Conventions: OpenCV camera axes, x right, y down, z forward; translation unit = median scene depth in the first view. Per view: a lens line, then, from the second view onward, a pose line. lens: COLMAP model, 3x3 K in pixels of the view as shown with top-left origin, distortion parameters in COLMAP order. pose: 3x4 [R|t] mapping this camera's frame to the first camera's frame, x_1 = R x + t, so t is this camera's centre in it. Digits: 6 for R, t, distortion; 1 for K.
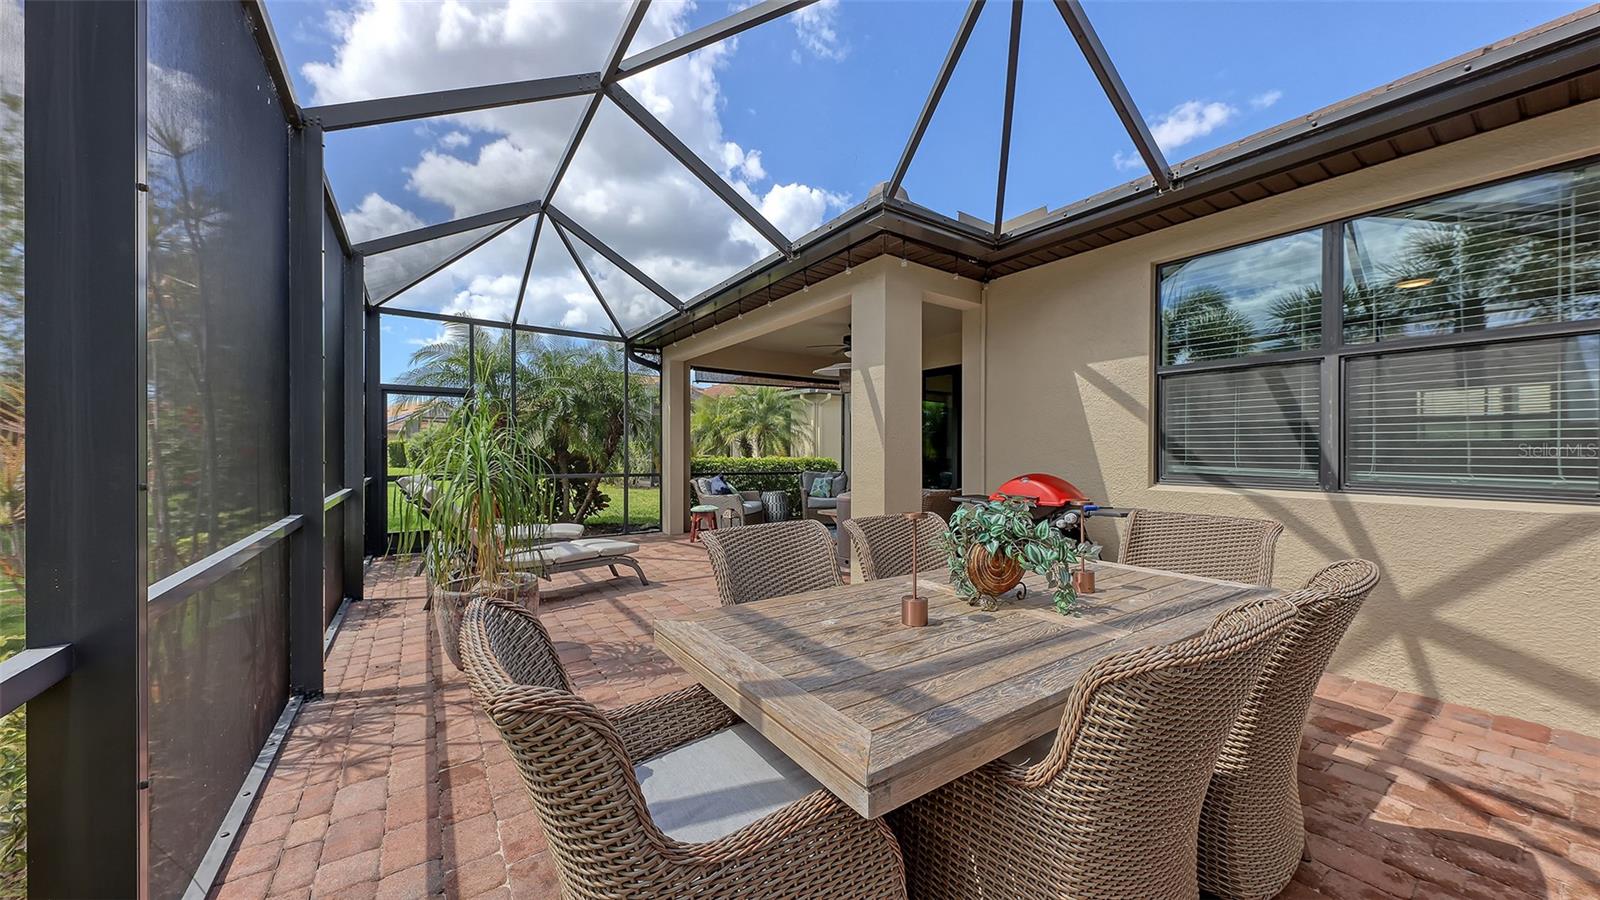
lens RADIAL K [[550.9, 0, 796.2], [0, 550.9, 454.2], [0, 0, 1]] dist [-0.000960, -0.000079]
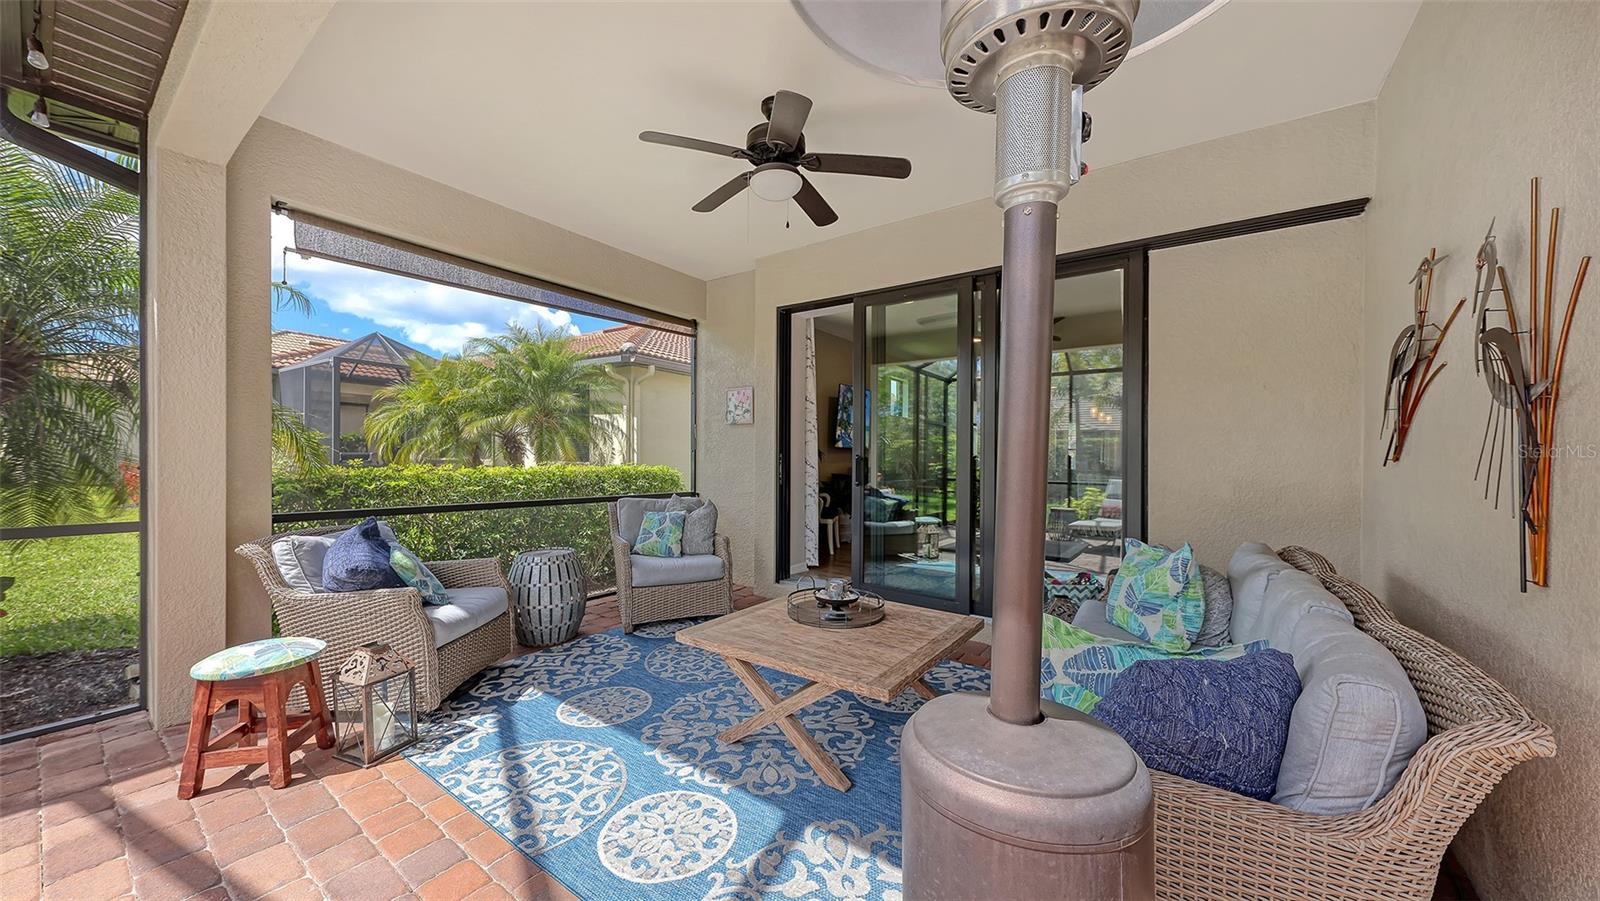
lens RADIAL K [[550.9, 0, 796.2], [0, 550.9, 454.7], [0, 0, 1]] dist [-0.000960, -0.000079]
pose [[0.939349, 0.006256, 0.342907, -0.005378], [-0.004933, 0.999977, -0.004731, -0.003356], [-0.342928, 0.002753, 0.939358, 0.512624]]
